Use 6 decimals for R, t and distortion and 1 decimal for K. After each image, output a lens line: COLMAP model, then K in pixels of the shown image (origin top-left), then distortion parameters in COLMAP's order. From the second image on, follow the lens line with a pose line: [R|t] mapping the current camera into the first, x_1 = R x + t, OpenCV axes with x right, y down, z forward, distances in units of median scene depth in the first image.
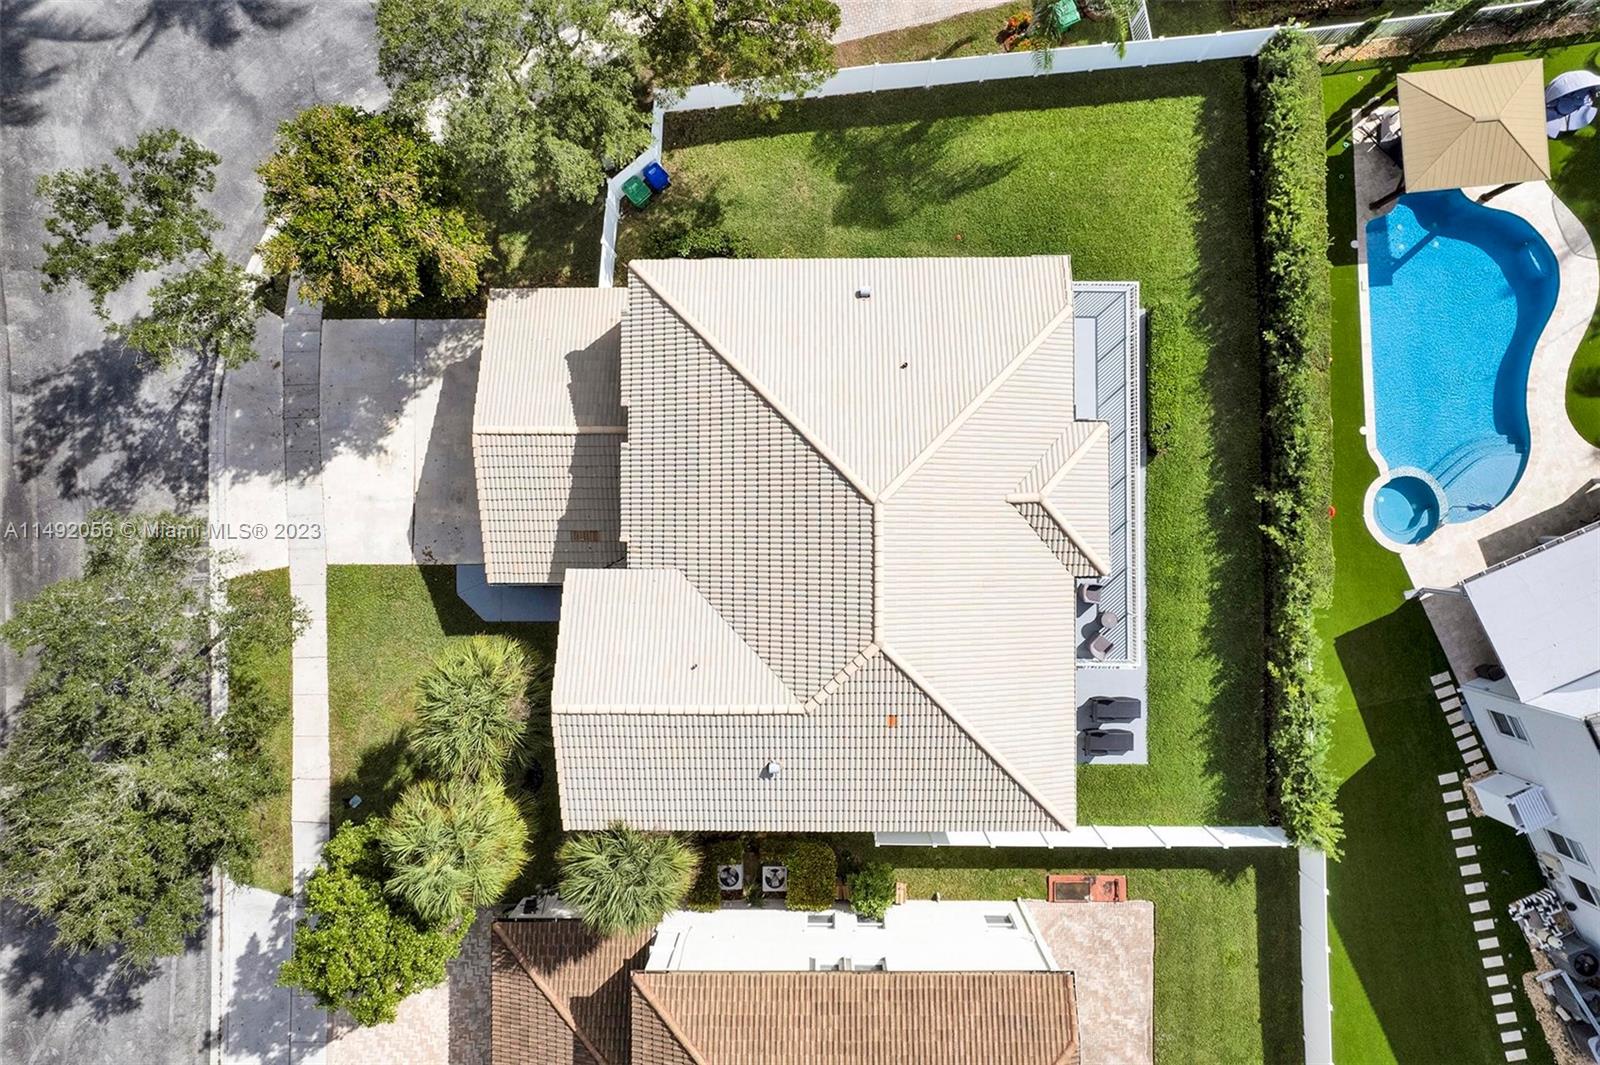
lens RADIAL K [[1059.8, 0, 795.2], [0, 1059.8, 495.1], [0, 0, 1]] dist [-0.048270, 0.067526]
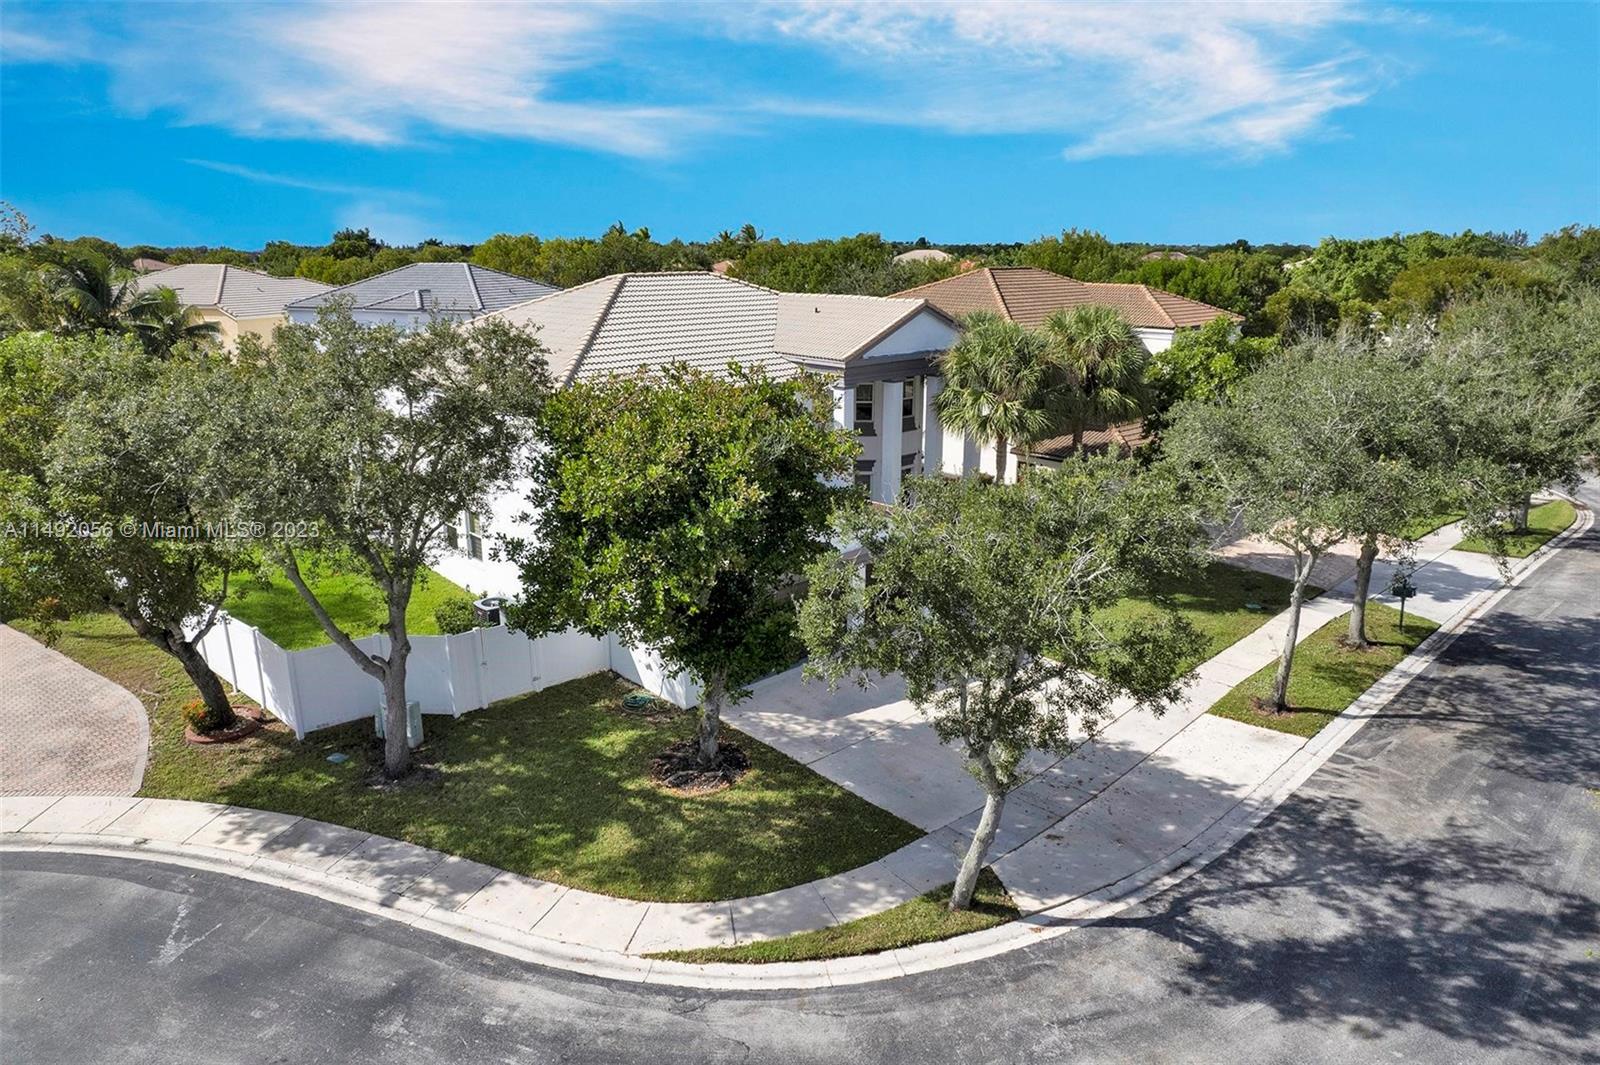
lens RADIAL K [[1030.5, 0, 792.7], [0, 1030.5, 531.9], [0, 0, 1]] dist [-0.078442, 0.085433]
pose [[-0.690242, -0.175996, 0.701849, -0.757884], [0.723577, -0.165962, 0.669994, -0.553104], [-0.001436, 0.970300, 0.241901, 0.755780]]
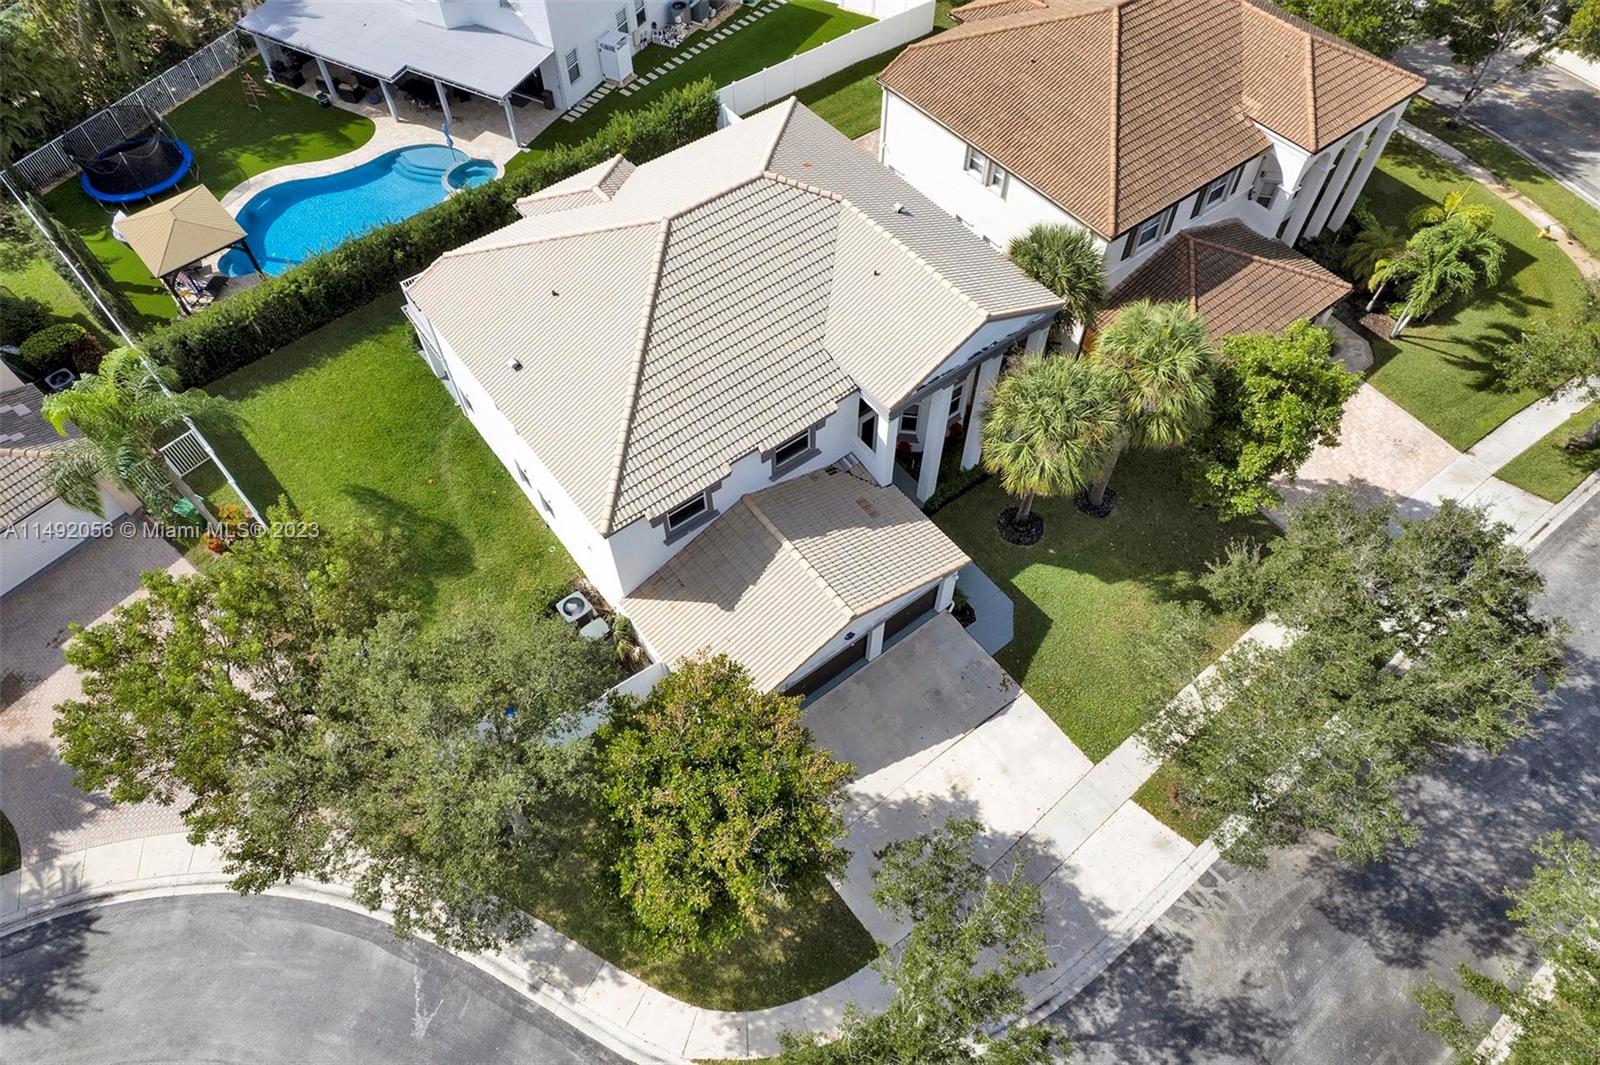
lens RADIAL K [[1022.0, 0, 800.0], [0, 1022.0, 532.5], [0, 0, 1]] dist [-0.076028, 0.072023]
pose [[-0.607212, -0.643387, 0.466205, -0.580520], [0.794529, -0.494798, 0.351993, -0.337688], [0.004209, 0.584147, 0.811637, 0.213749]]
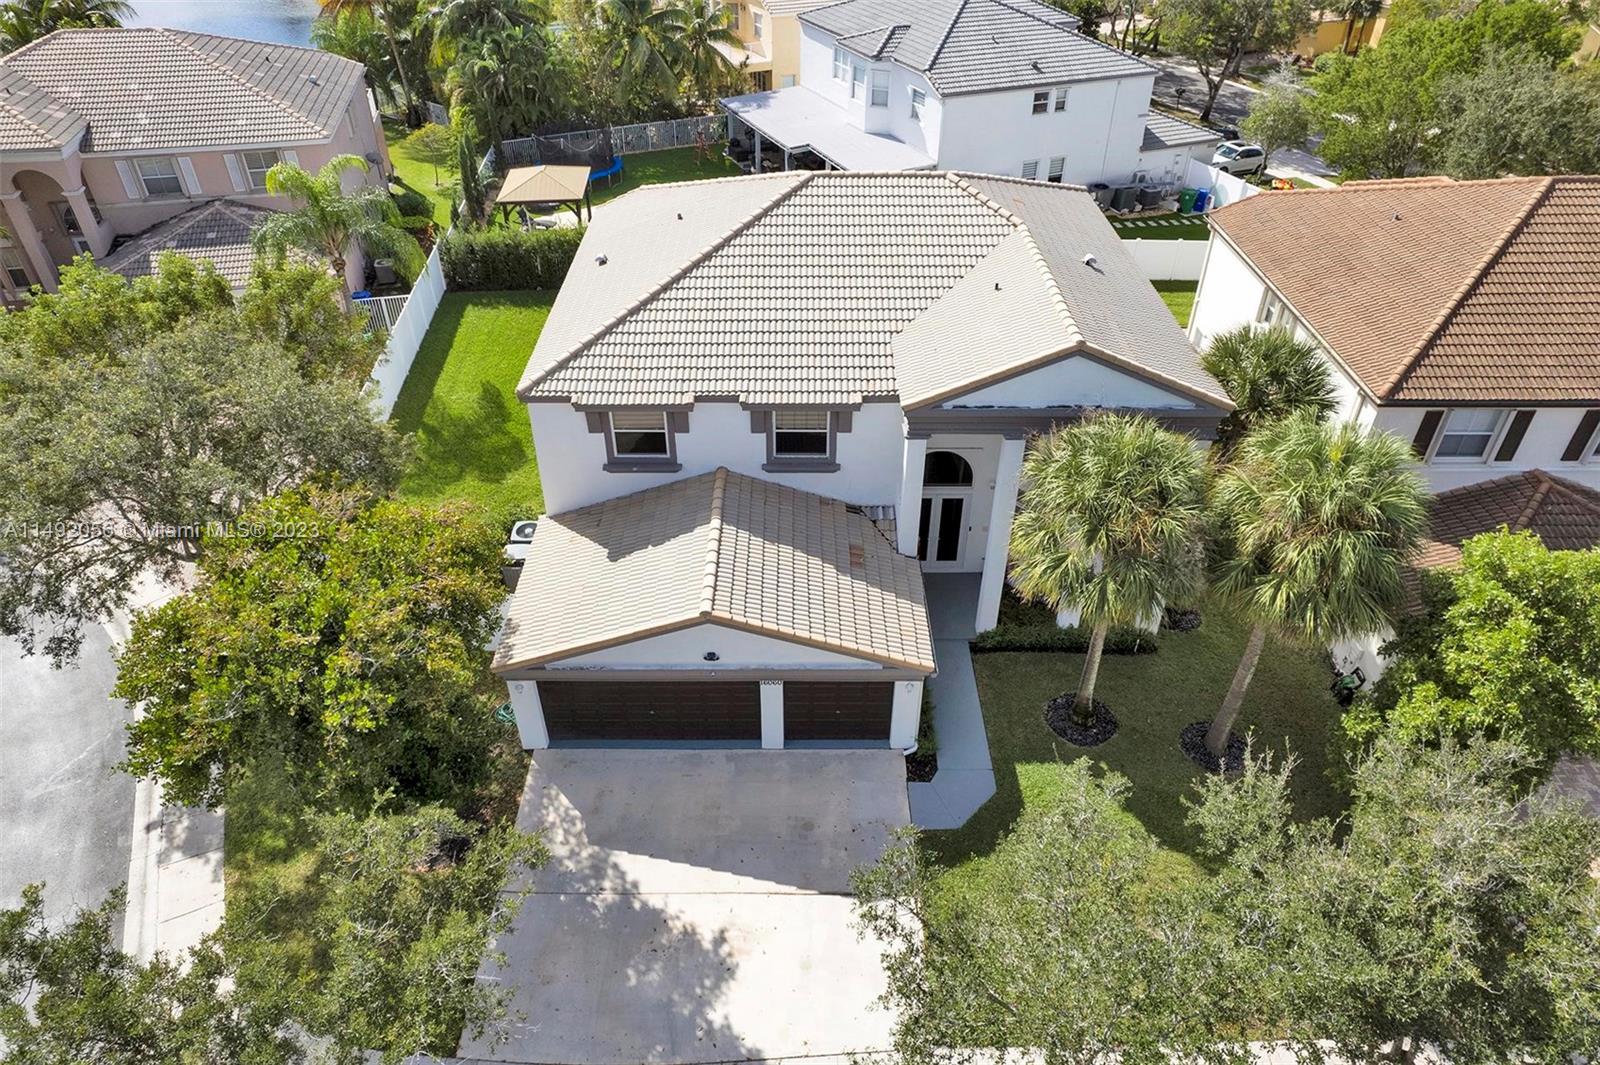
lens RADIAL K [[1030.5, 0, 792.7], [0, 1030.5, 531.9], [0, 0, 1]] dist [-0.078442, 0.085433]
pose [[-0.004854, -0.594604, 0.804004, -0.718195], [0.999831, 0.011366, 0.014443, -0.016334], [-0.017727, 0.803939, 0.594448, 0.515961]]
